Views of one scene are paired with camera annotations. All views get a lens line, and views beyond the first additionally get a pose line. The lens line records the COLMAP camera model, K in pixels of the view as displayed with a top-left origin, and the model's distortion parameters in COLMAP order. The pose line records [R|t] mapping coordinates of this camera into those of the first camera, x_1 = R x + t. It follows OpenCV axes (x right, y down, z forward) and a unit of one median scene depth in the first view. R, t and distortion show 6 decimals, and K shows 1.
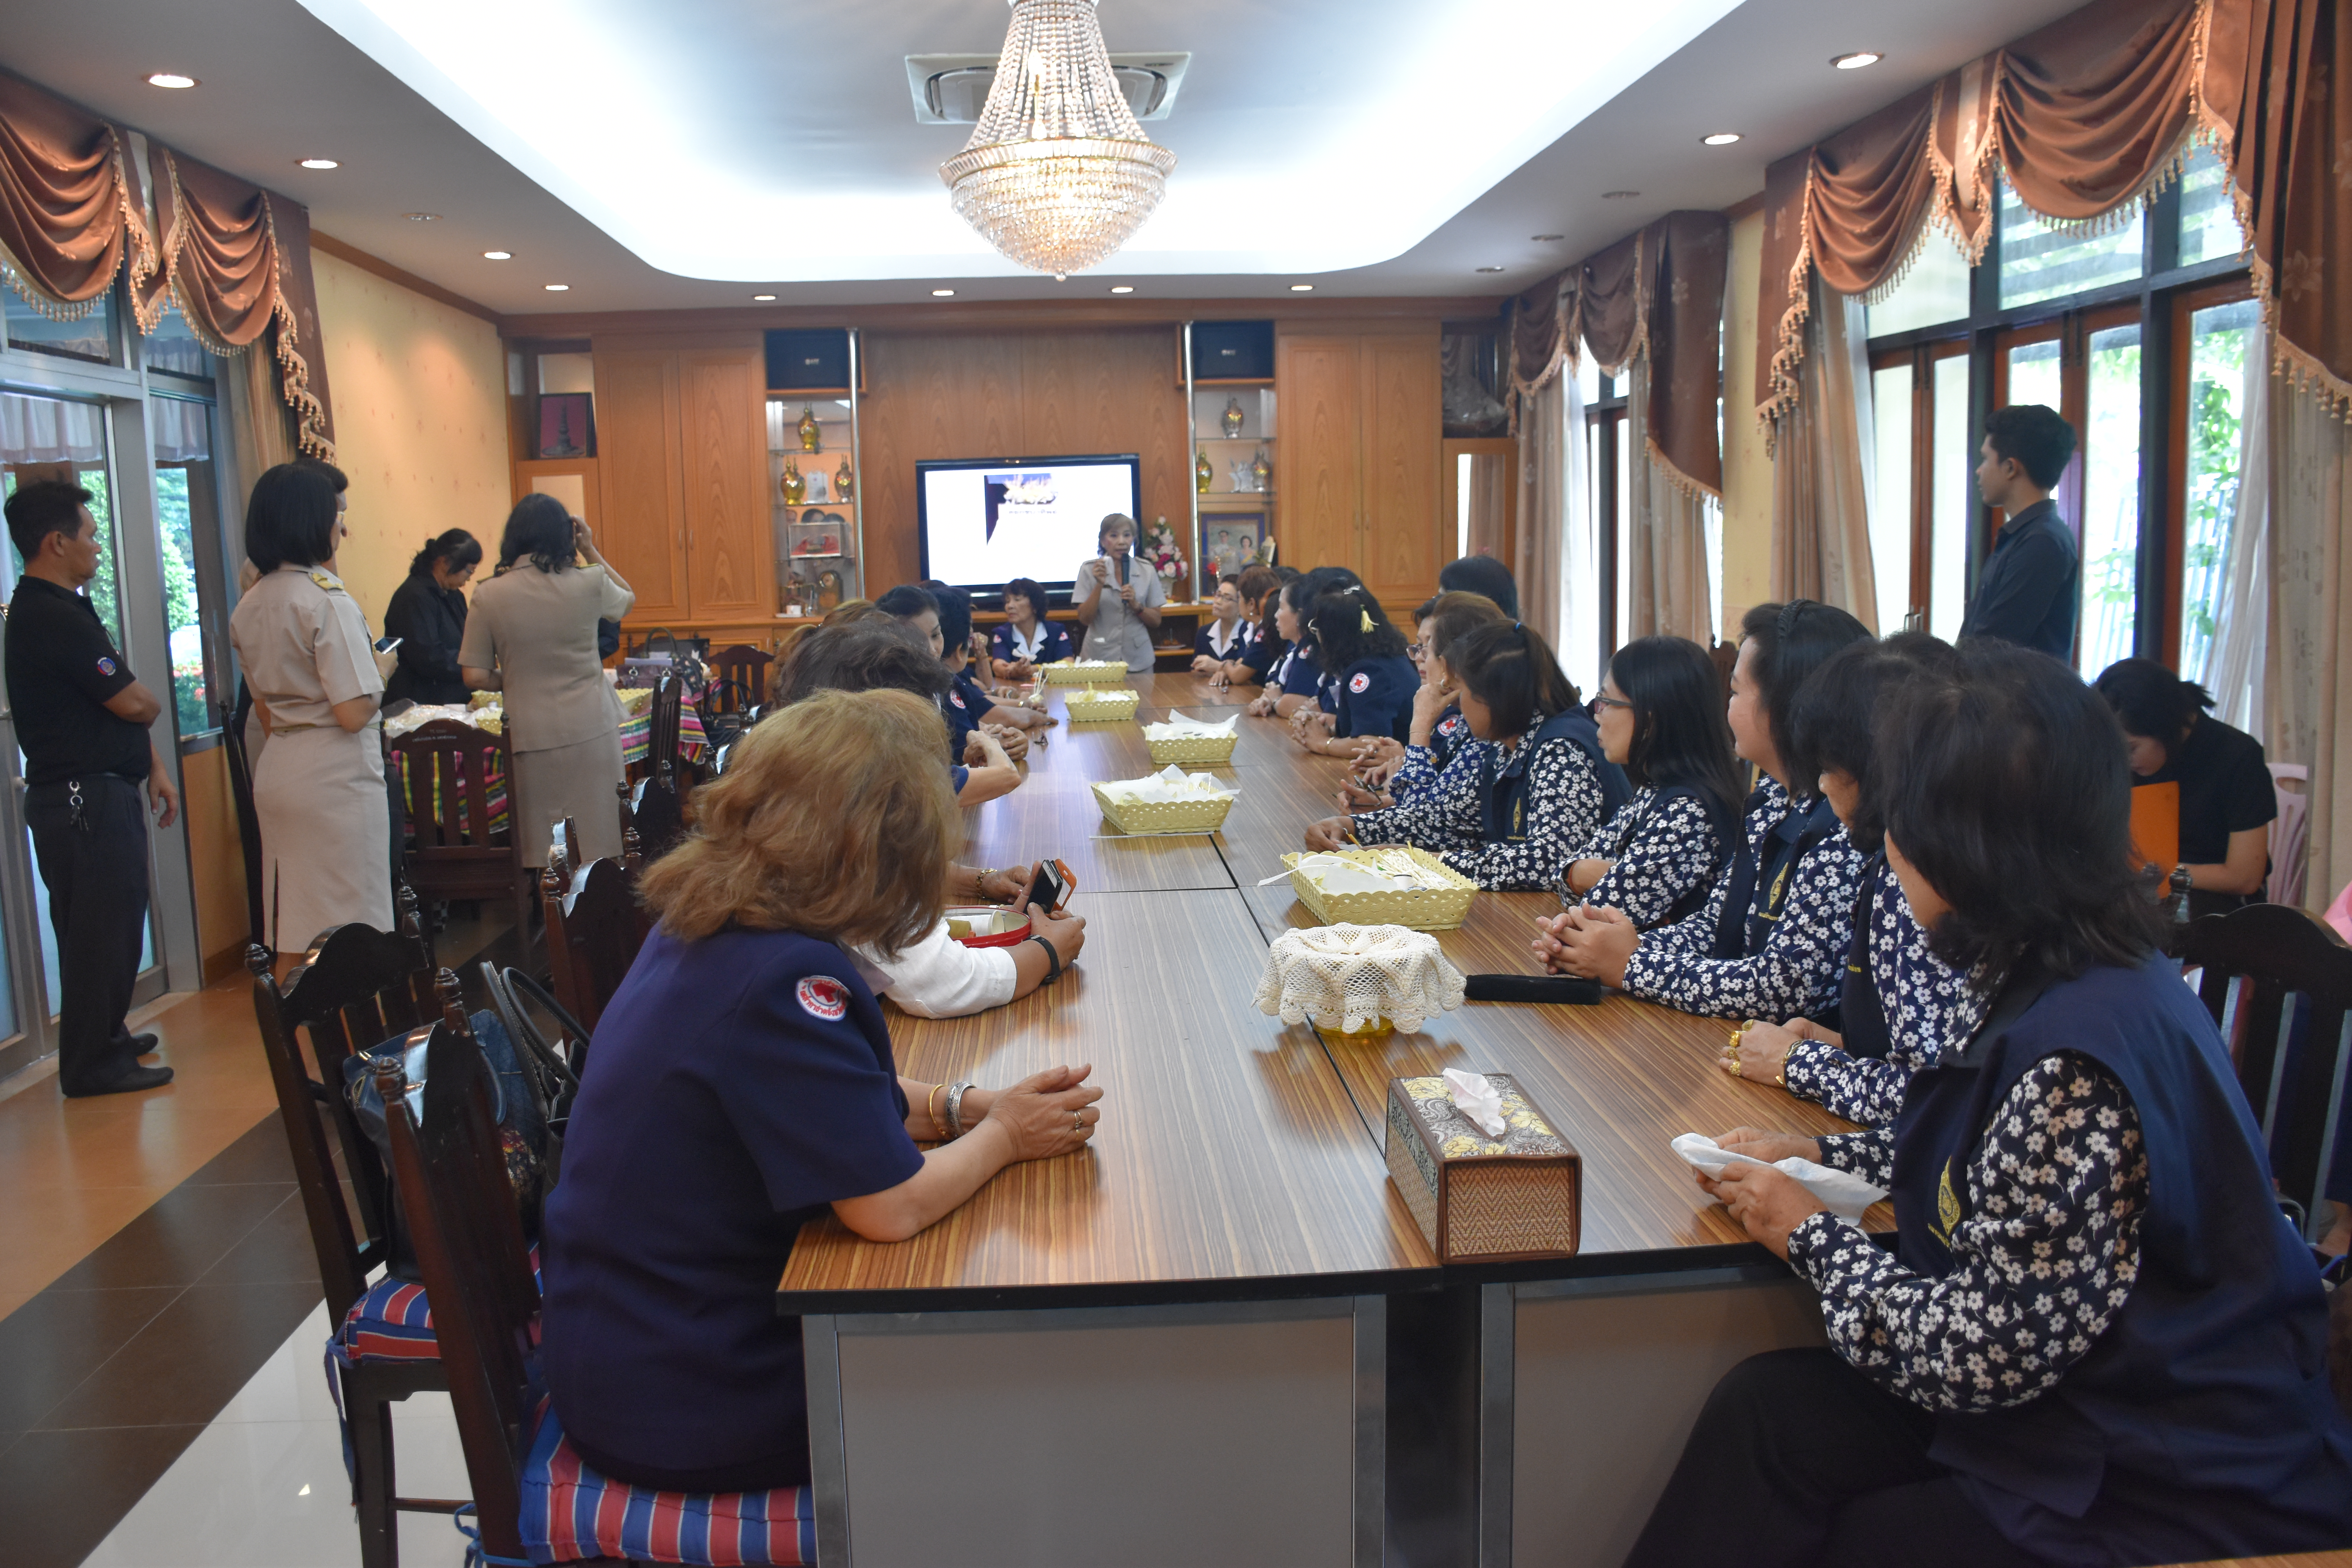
lens RADIAL K [[1841.3, 0, 1158.0], [0, 1841.3, 773.1], [0, 0, 1]] dist [-0.153840, 0.110331]
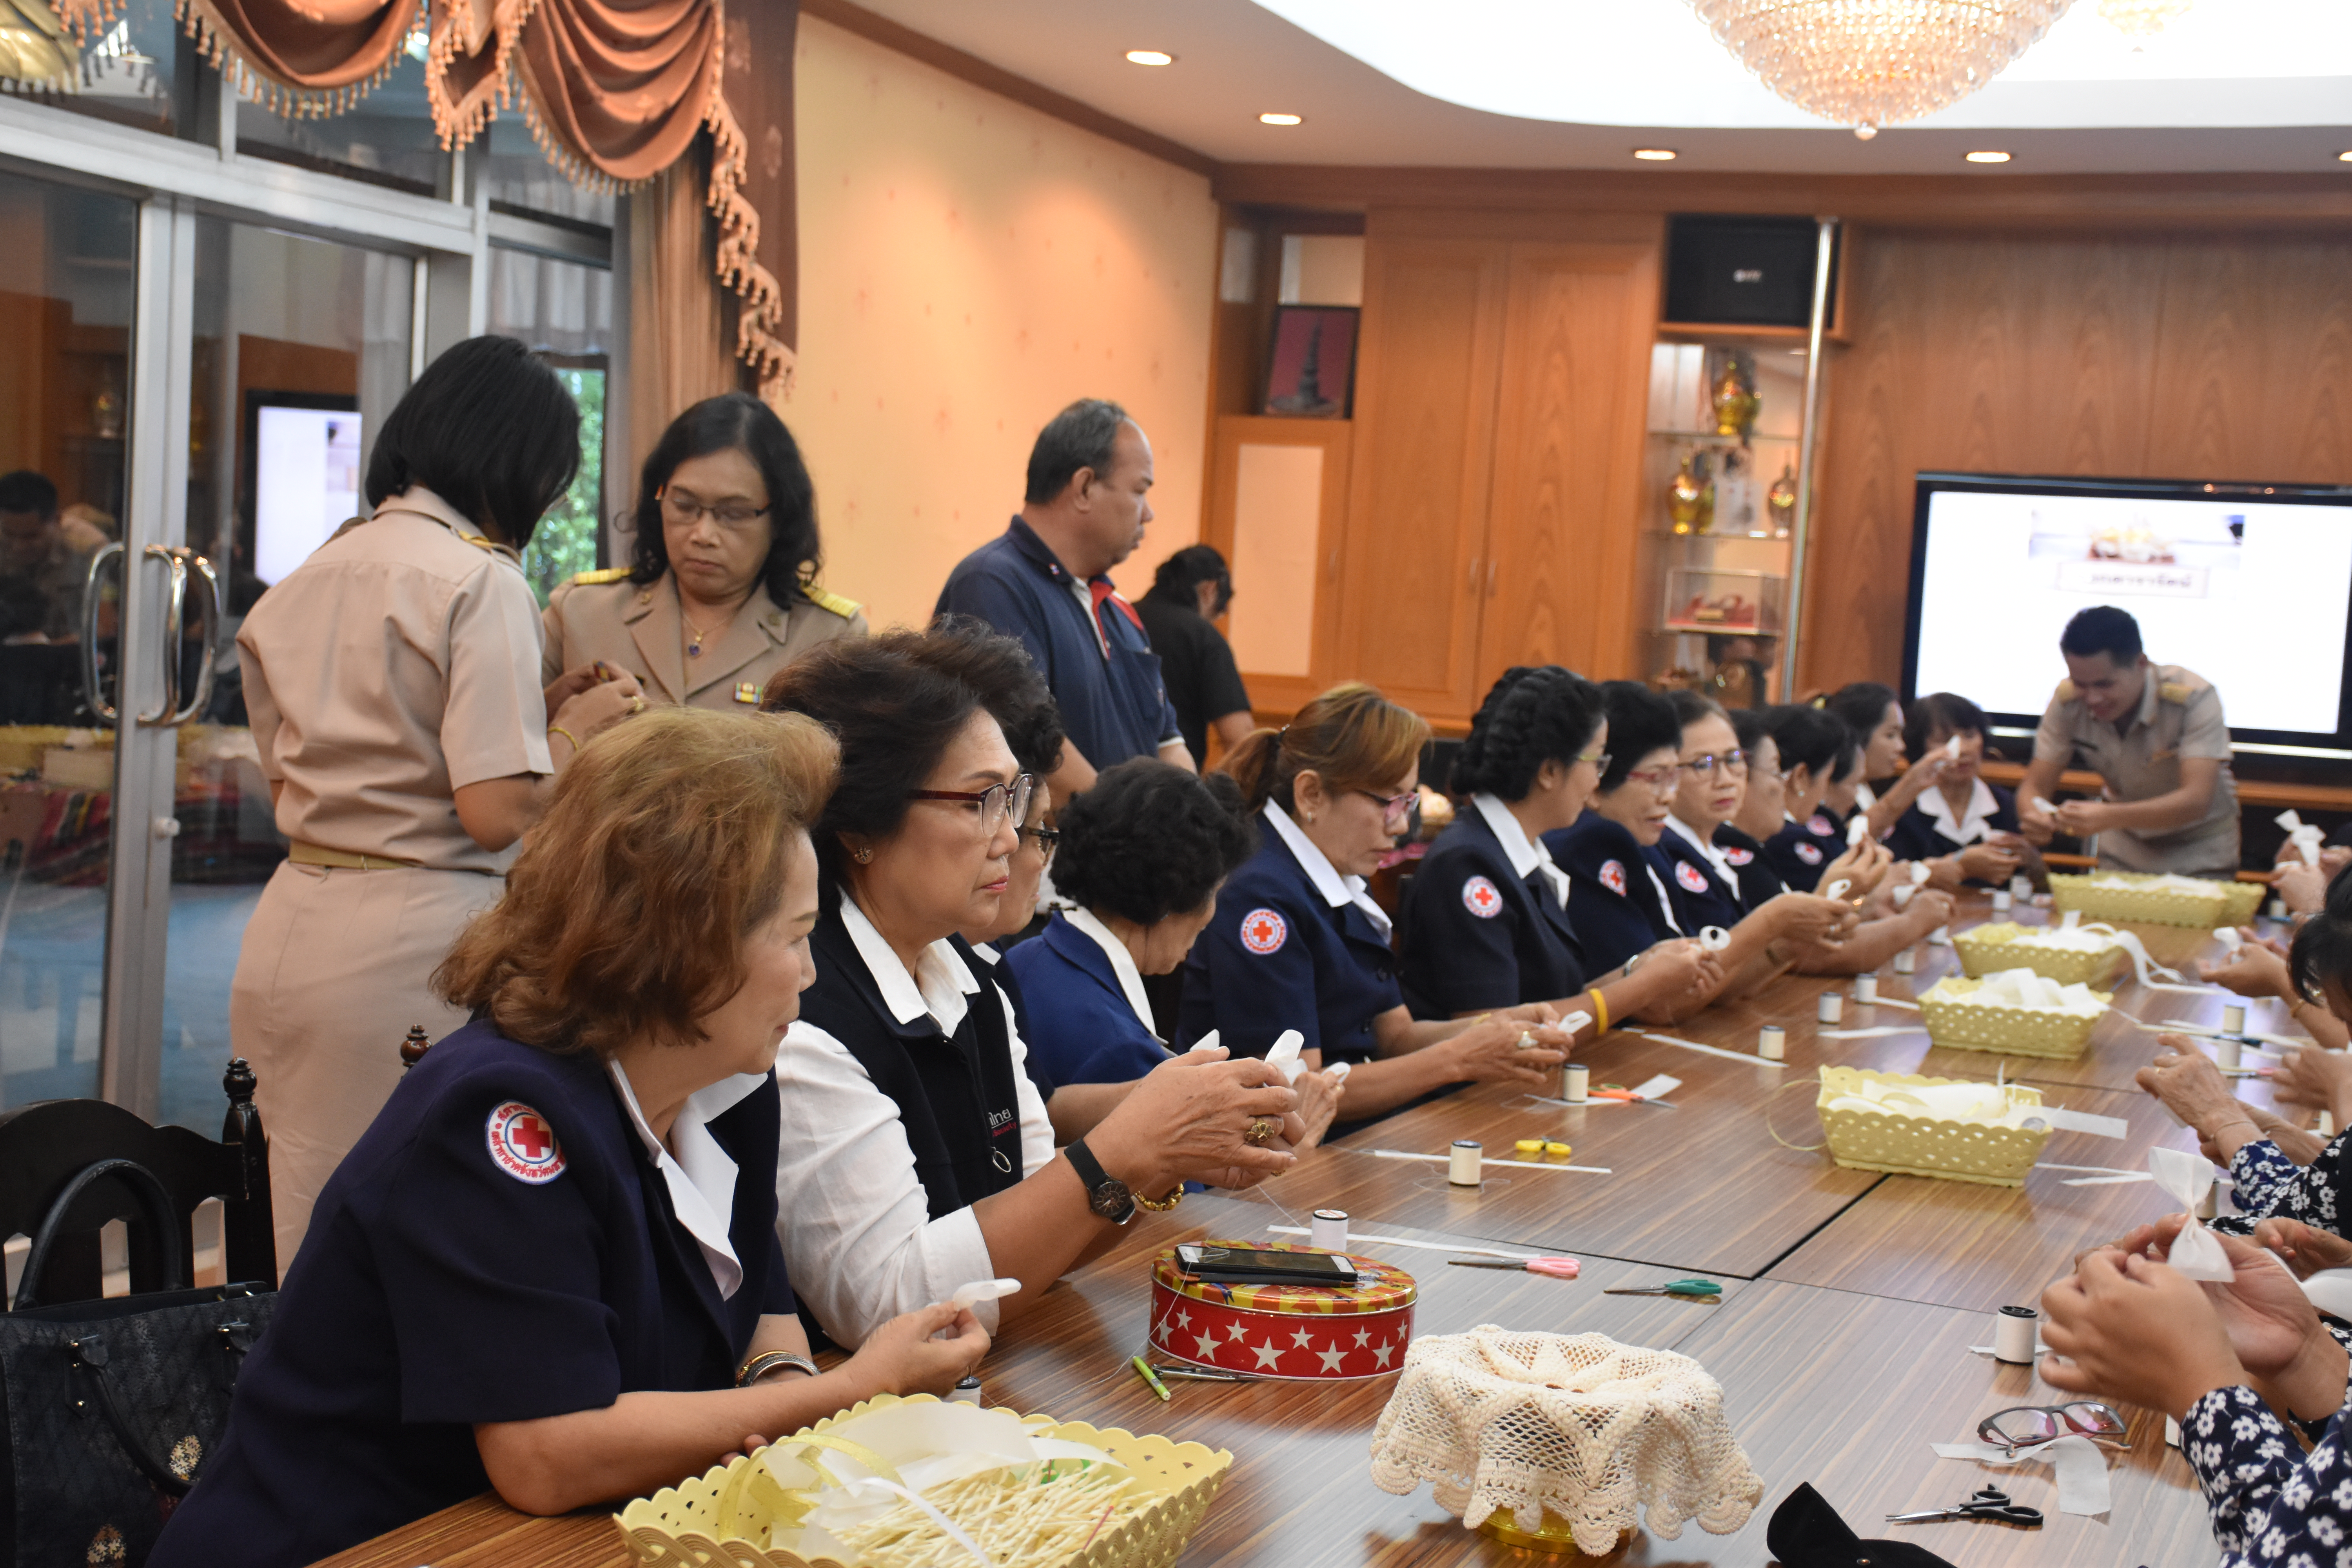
lens RADIAL K [[3414.2, 0, 1176.0], [0, 3414.2, 784.0], [0, 0, 1]] dist [0.054314, 0.967192]
pose [[0.899500, 0.111475, -0.422461, 0.111019], [-0.143644, 0.988607, -0.044981, -0.003927], [0.412634, 0.101144, 0.905264, 0.008997]]
